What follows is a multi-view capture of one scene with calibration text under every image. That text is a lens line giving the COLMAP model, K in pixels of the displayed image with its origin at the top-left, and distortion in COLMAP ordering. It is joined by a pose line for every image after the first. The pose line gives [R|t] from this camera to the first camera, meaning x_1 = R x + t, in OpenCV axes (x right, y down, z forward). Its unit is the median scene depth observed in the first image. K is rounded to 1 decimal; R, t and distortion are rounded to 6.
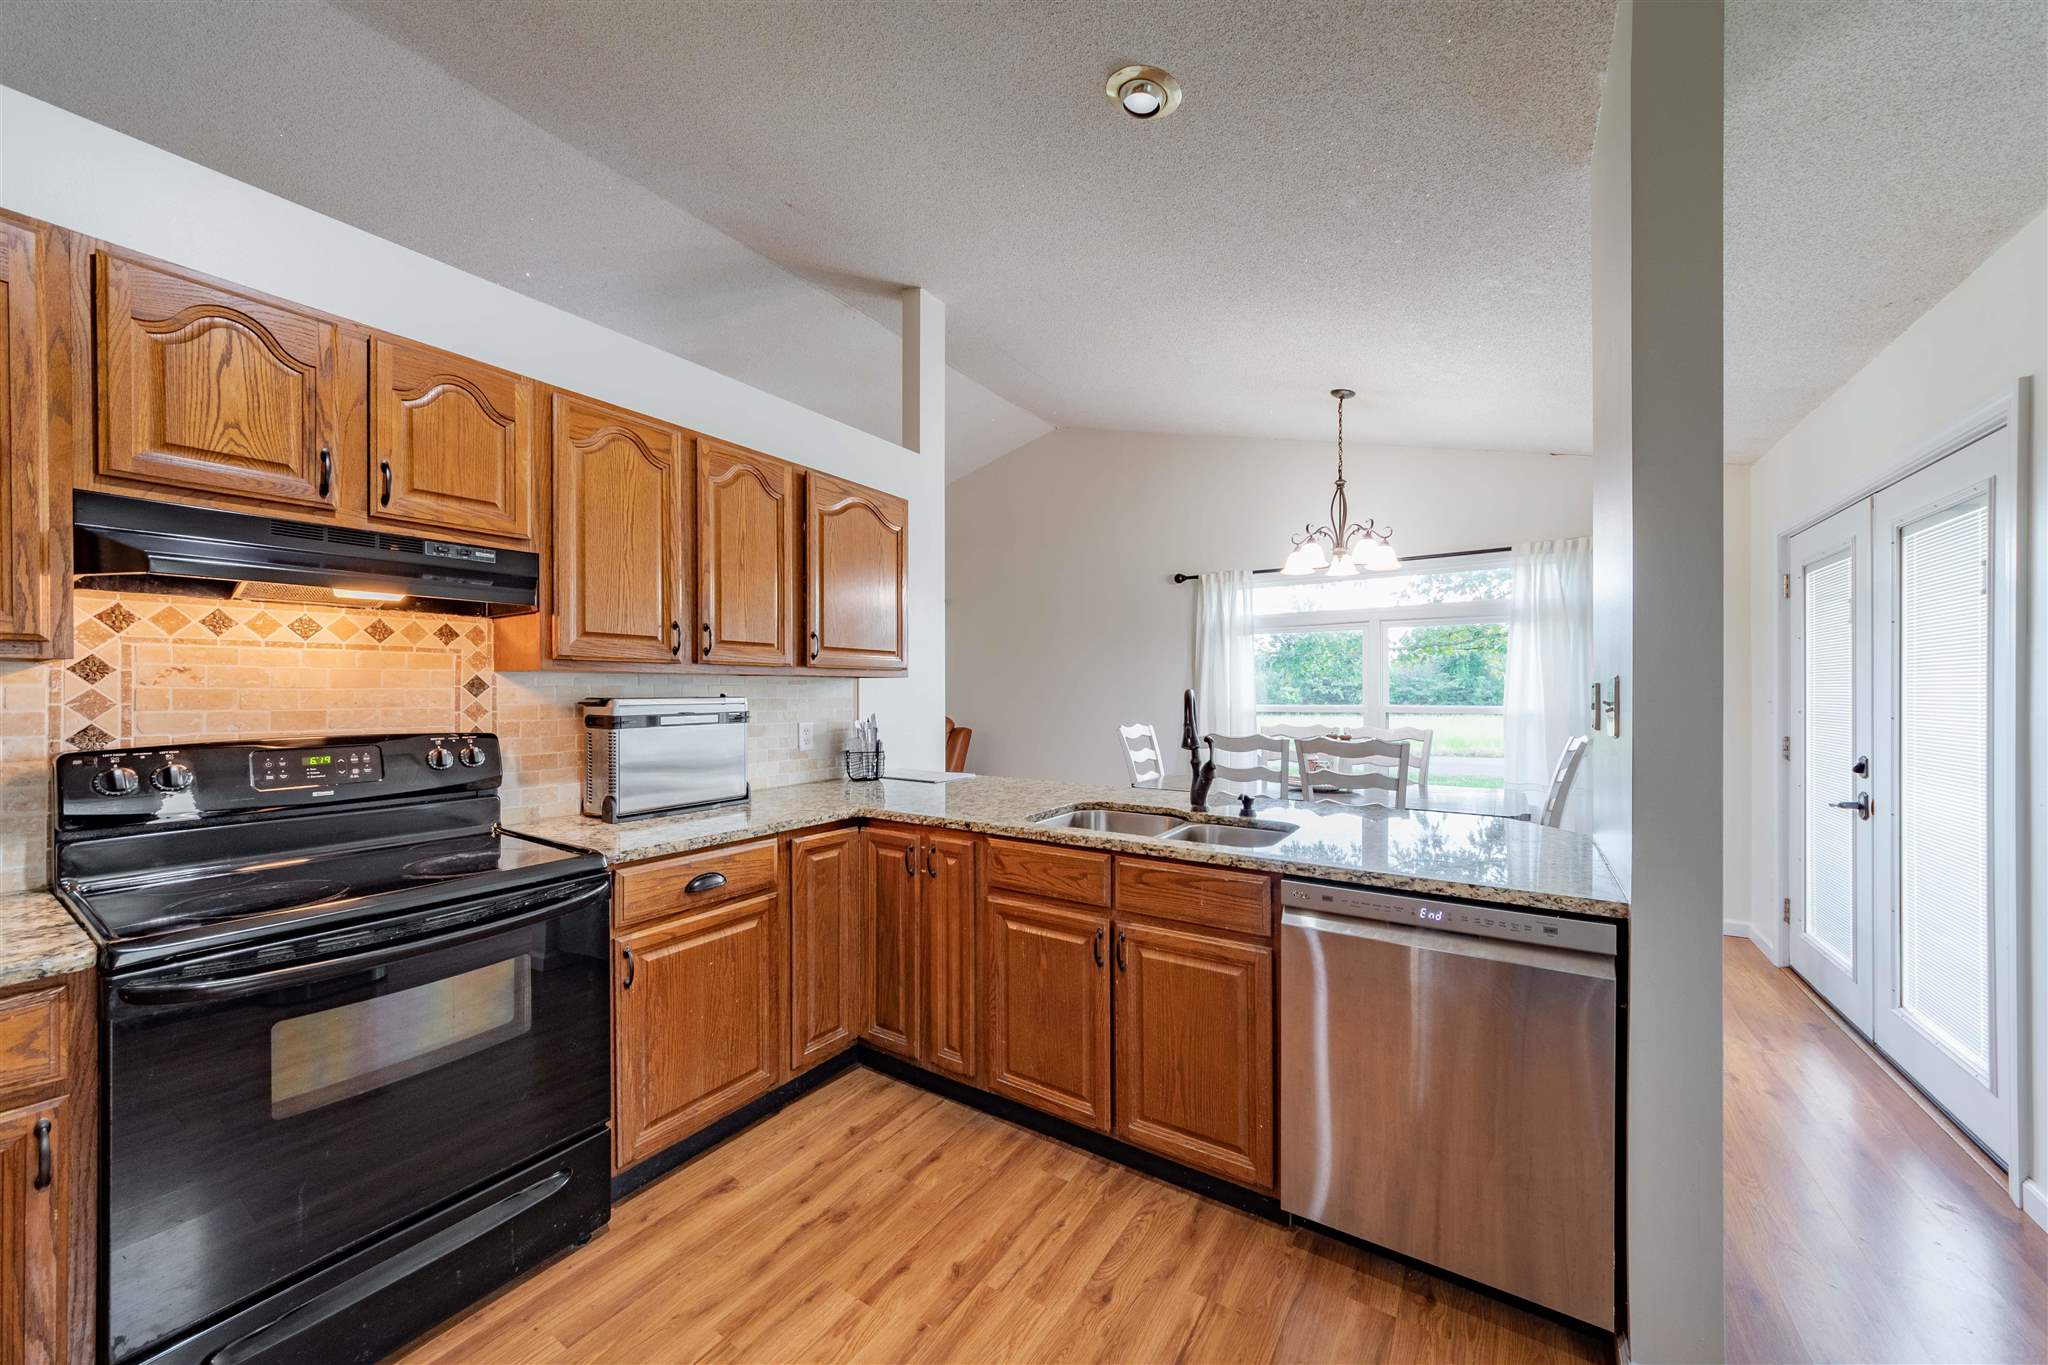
lens RADIAL K [[729.8, 0, 1018.9], [0, 729.8, 692.8], [0, 0, 1]] dist [-0.000247, -0.000106]
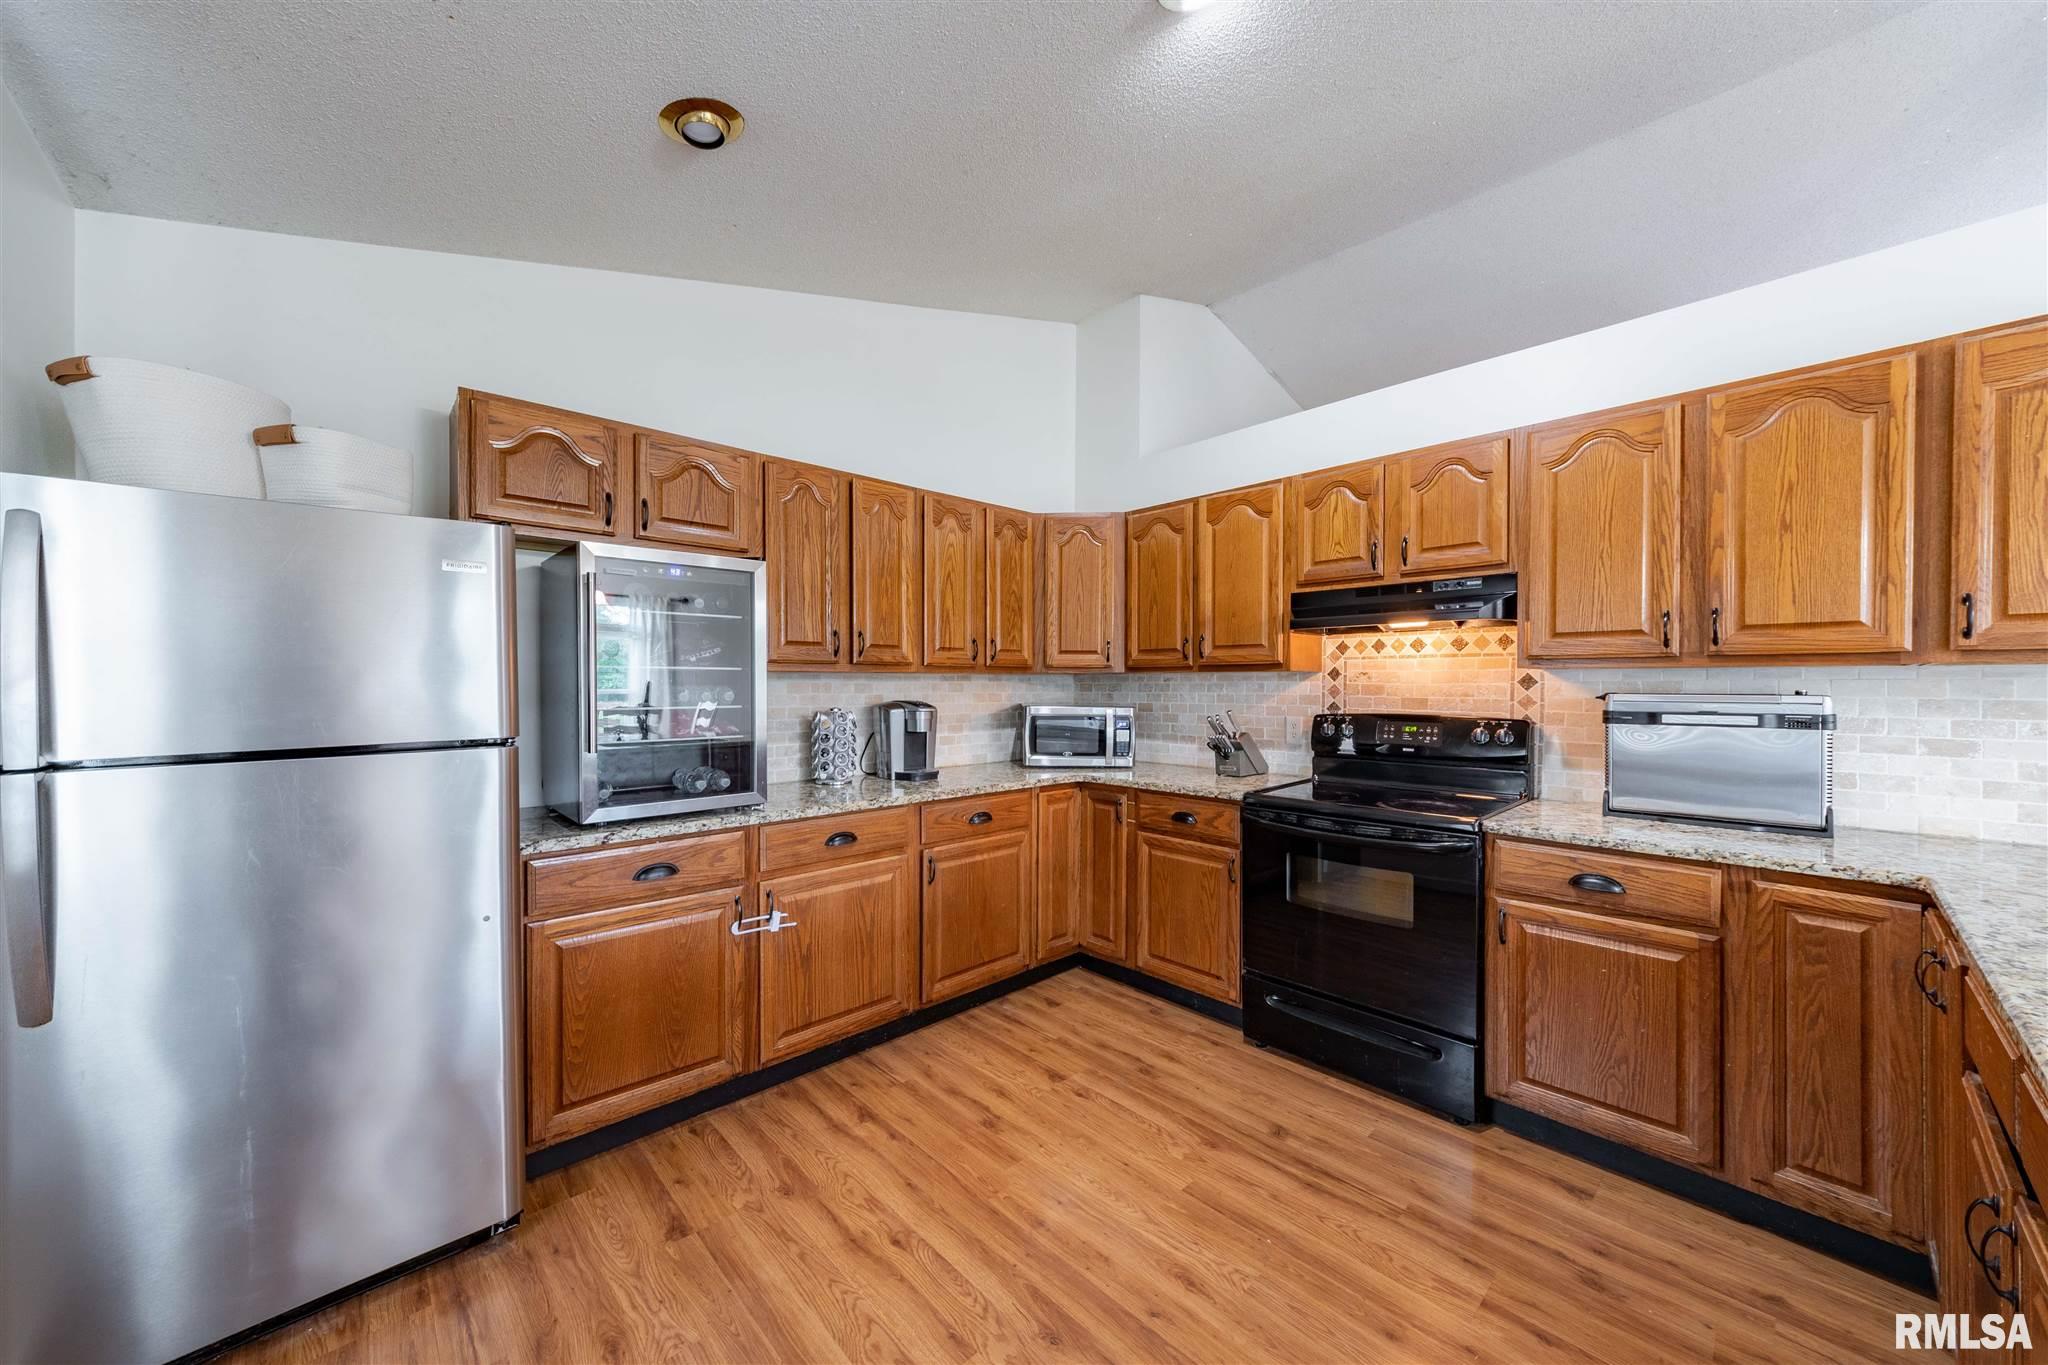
lens RADIAL K [[729.8, 0, 1018.1], [0, 729.8, 688.3], [0, 0, 1]] dist [-0.000247, -0.000106]
pose [[-0.234466, 0.008172, -0.972090, 0.761616], [-0.004212, 0.999947, 0.009422, -0.007167], [0.972115, 0.006303, -0.234419, 0.521772]]
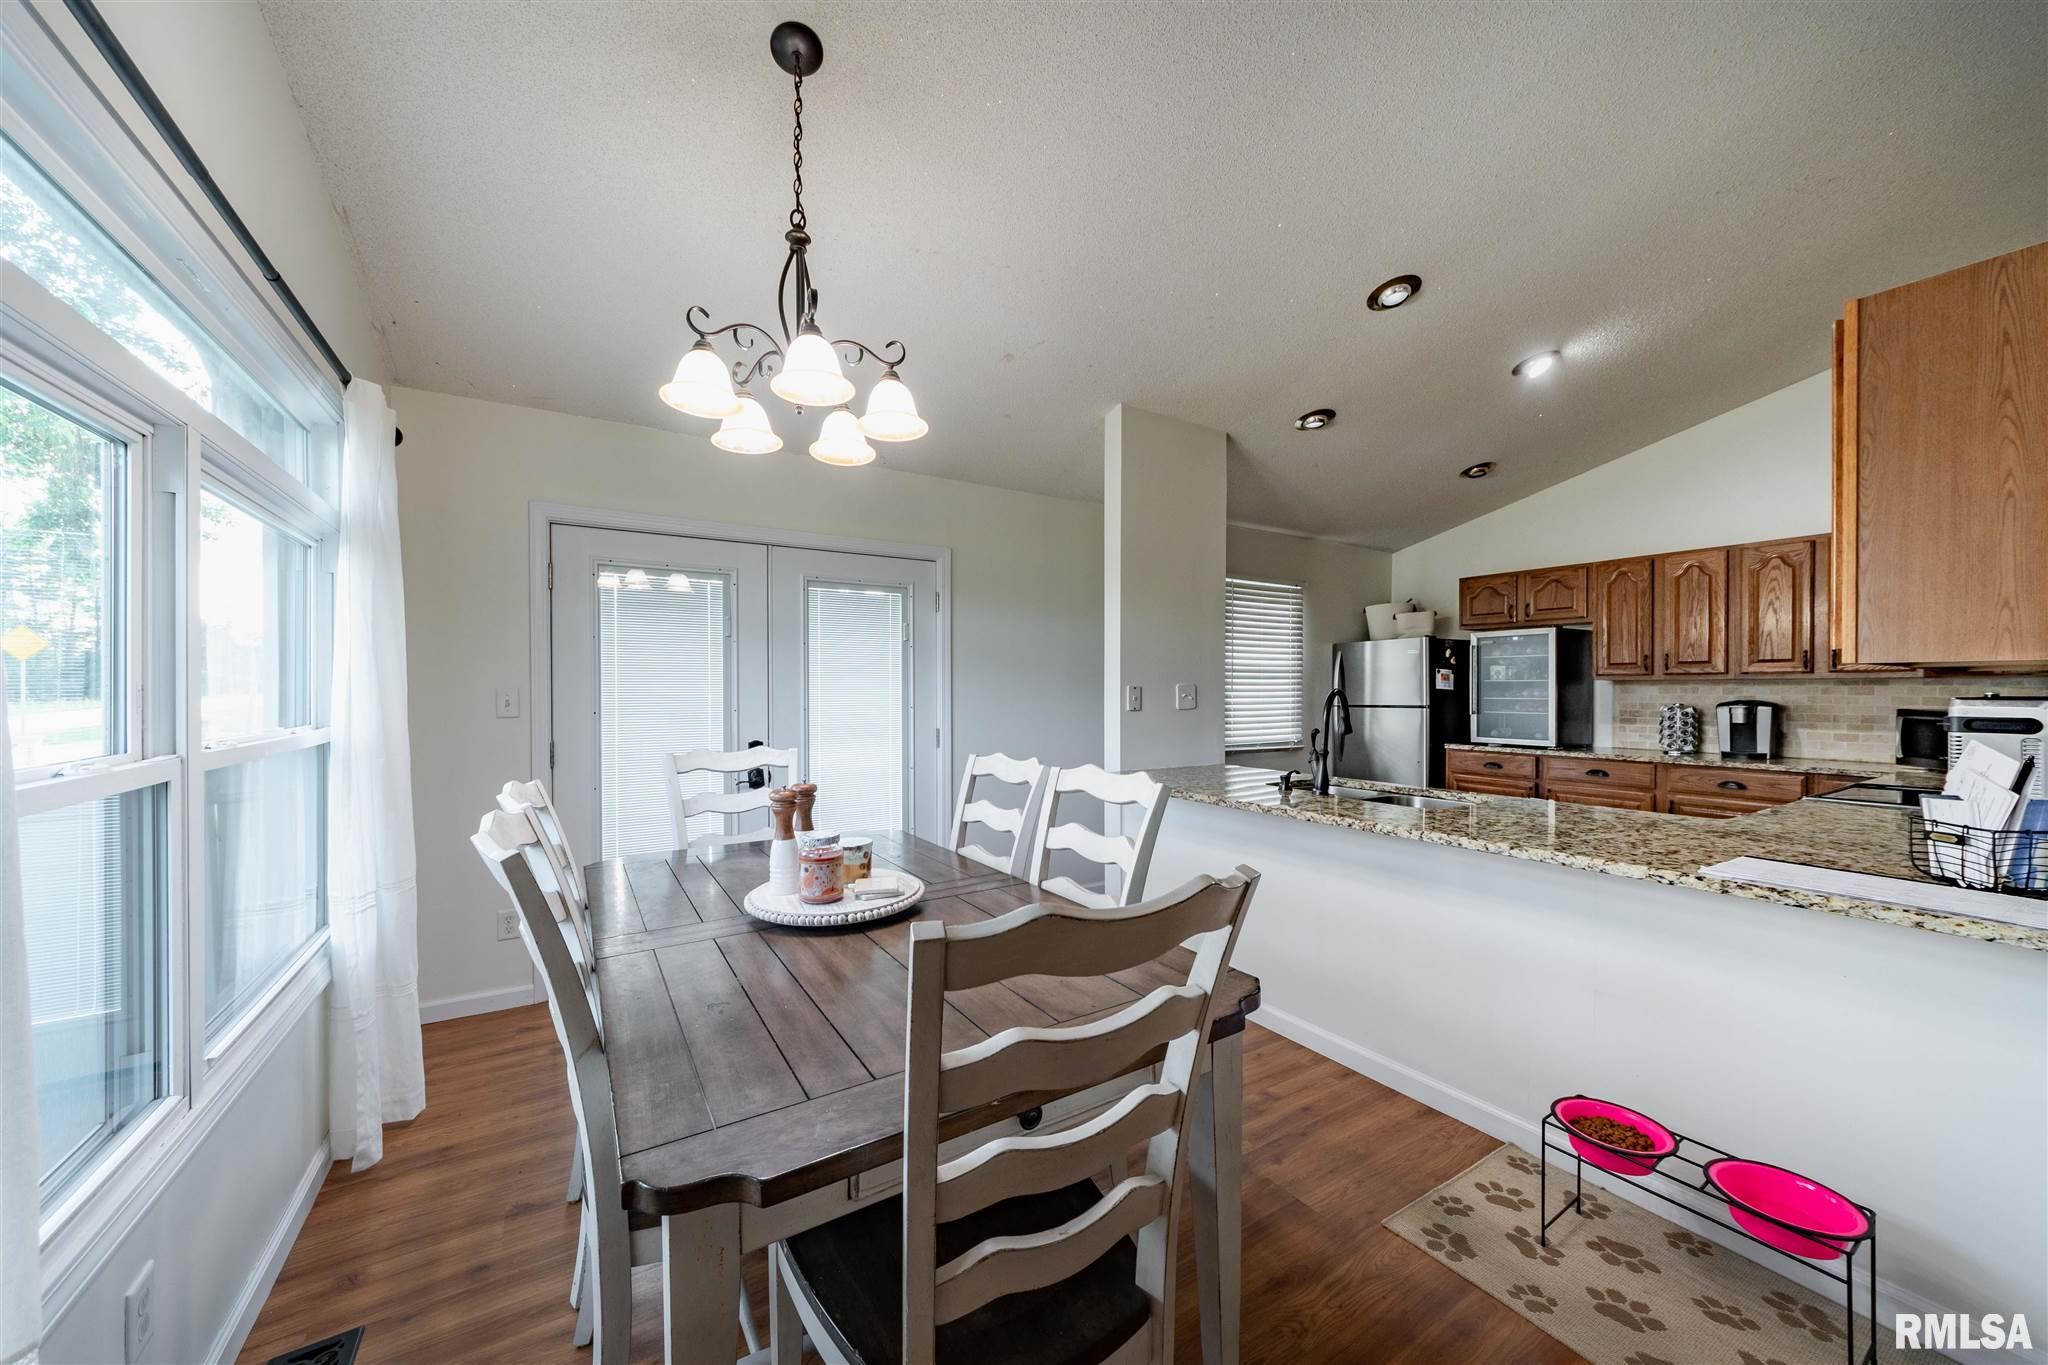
lens RADIAL K [[729.8, 0, 1023.1], [0, 729.8, 688.1], [0, 0, 1]] dist [-0.000247, -0.000106]
pose [[-0.908801, 0.012284, 0.417048, 0.171840], [0.014783, 0.999887, 0.002763, -0.045155], [-0.416967, 0.008677, -0.908880, 3.411469]]
